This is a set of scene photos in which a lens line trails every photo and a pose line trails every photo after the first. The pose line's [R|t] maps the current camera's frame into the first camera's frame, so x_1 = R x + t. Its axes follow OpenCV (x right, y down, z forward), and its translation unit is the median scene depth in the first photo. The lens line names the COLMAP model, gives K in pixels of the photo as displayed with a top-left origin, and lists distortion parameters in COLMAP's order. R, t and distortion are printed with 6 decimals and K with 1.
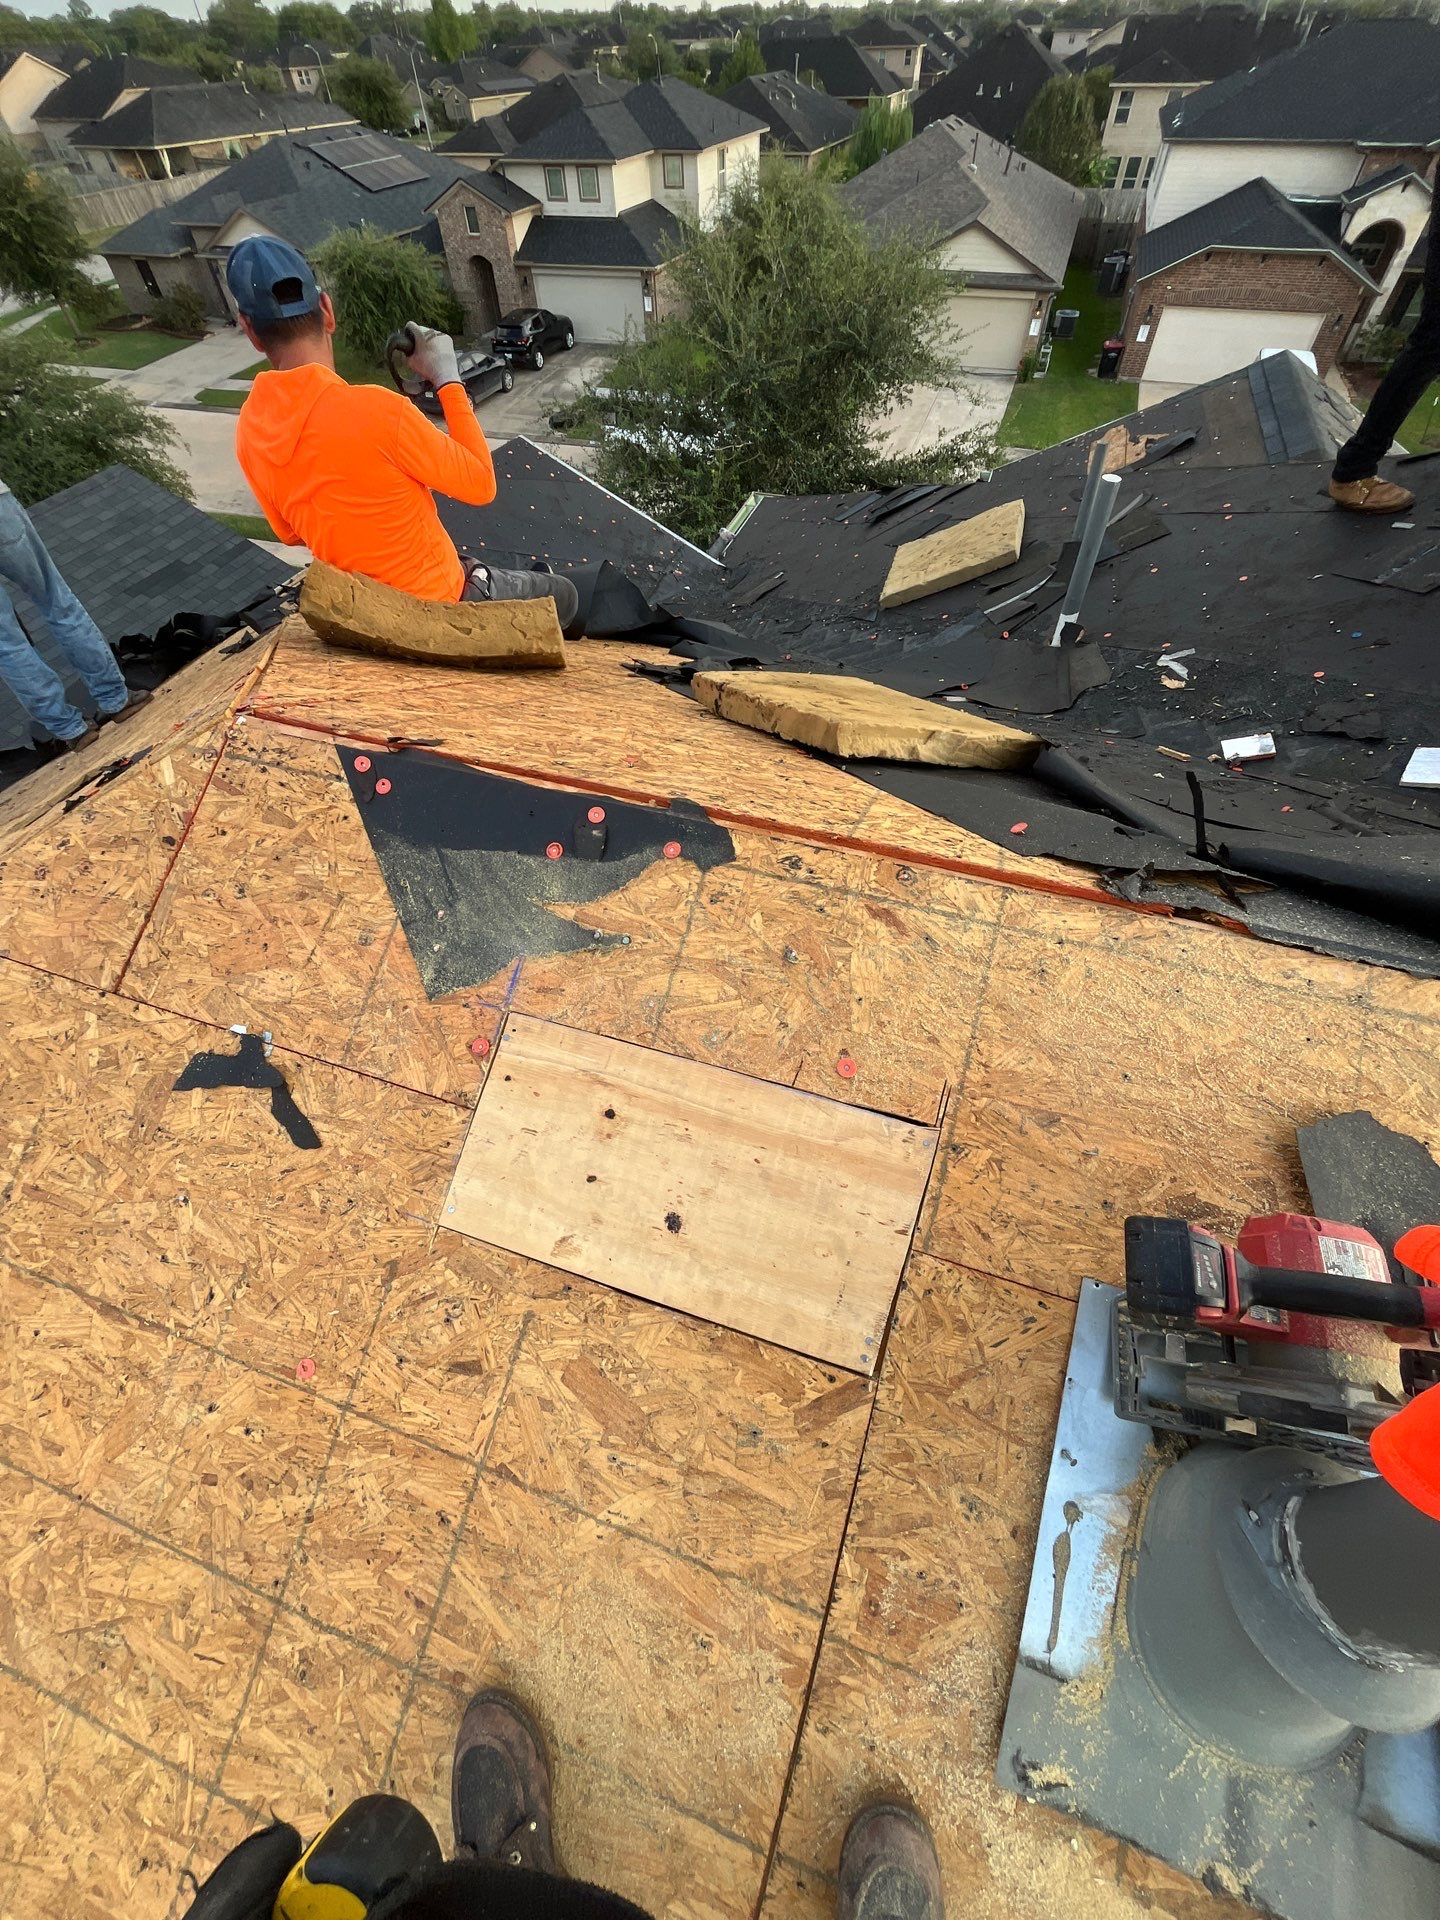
lens RADIAL K [[772.5, 0, 720.0], [0, 772.5, 960.0], [0, 0, 1]] dist [-0.003879, 0.003028]
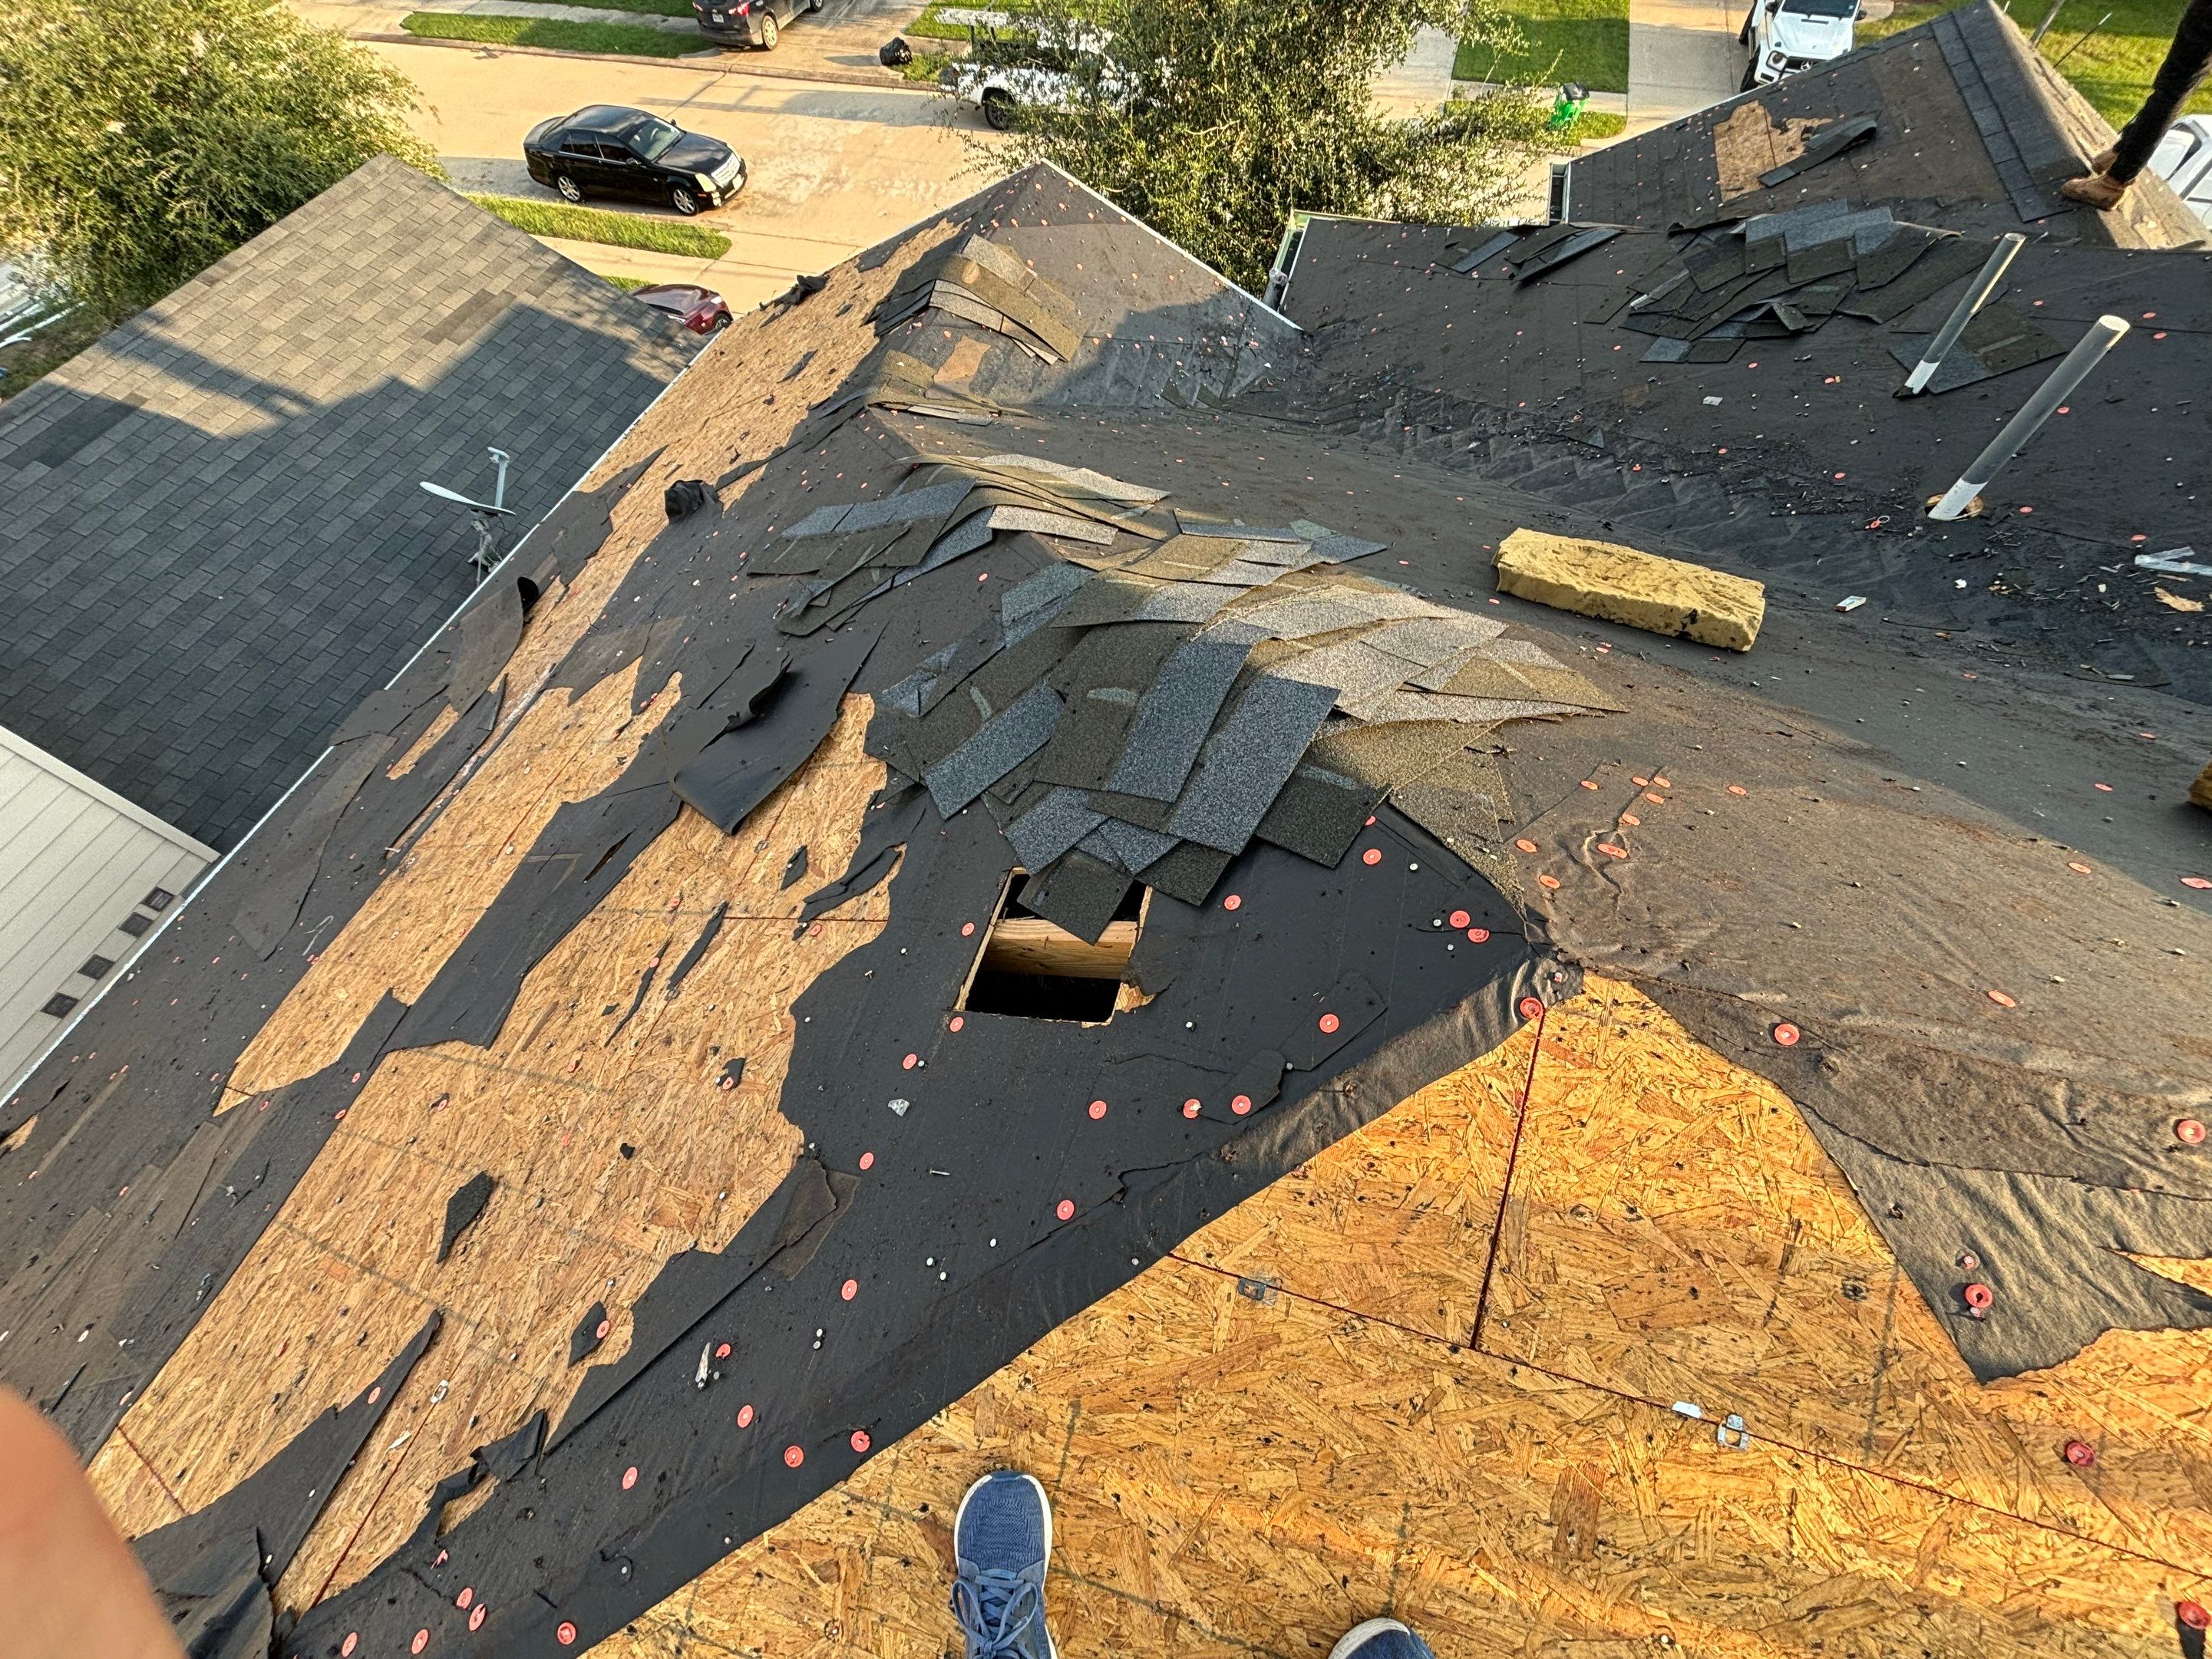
lens RADIAL K [[881.7, 0, 1106.0], [0, 881.7, 829.5], [0, 0, 1]] dist [-0.002201, 0.004760]
pose [[0.998318, -0.047980, 0.032531, -1.149188], [0.043386, 0.990611, 0.129644, -0.594737], [-0.038446, -0.128014, 0.991027, 0.213521]]
